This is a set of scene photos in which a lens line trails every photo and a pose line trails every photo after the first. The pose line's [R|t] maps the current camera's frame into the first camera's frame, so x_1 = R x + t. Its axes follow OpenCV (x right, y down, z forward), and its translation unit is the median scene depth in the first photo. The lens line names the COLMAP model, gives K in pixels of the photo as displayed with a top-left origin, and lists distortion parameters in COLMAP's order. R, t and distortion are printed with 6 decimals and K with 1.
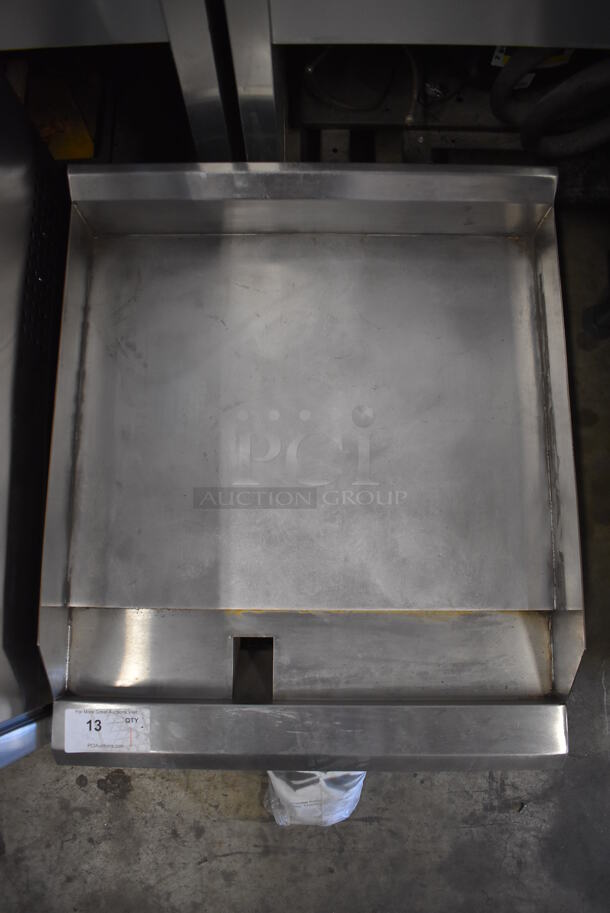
lens RADIAL K [[708.4, 0, 302.0], [0, 708.4, 449.9], [0, 0, 1]] dist [-0.112600, 0.030924]
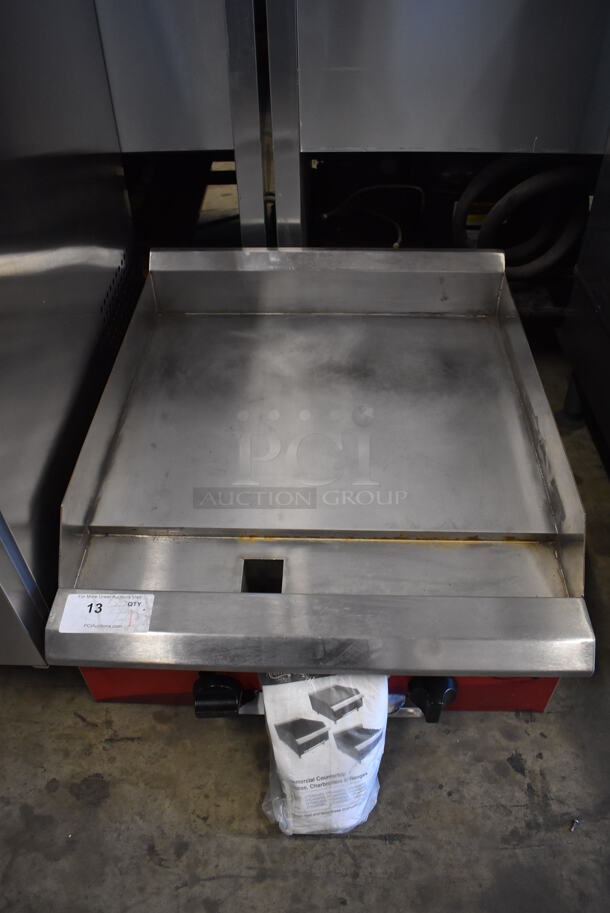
lens RADIAL K [[708.4, 0, 304.9], [0, 708.4, 456.7], [0, 0, 1]] dist [-0.112600, 0.030924]
pose [[0.999578, 0.013038, -0.025962, 0.012785], [-0.025398, 0.826043, -0.563034, 0.631264], [0.014104, 0.563456, 0.826026, 0.063638]]
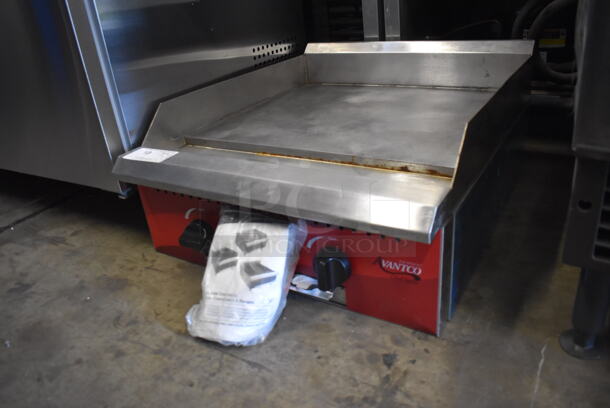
lens RADIAL K [[473.3, 0, 307.1], [0, 473.3, 204.9], [0, 0, 1]] dist [-0.112600, 0.030924]
pose [[0.845182, 0.159476, -0.510132, 0.472098], [-0.495491, 0.591633, -0.635971, 0.797802], [0.200389, 0.790277, 0.579056, 0.450158]]
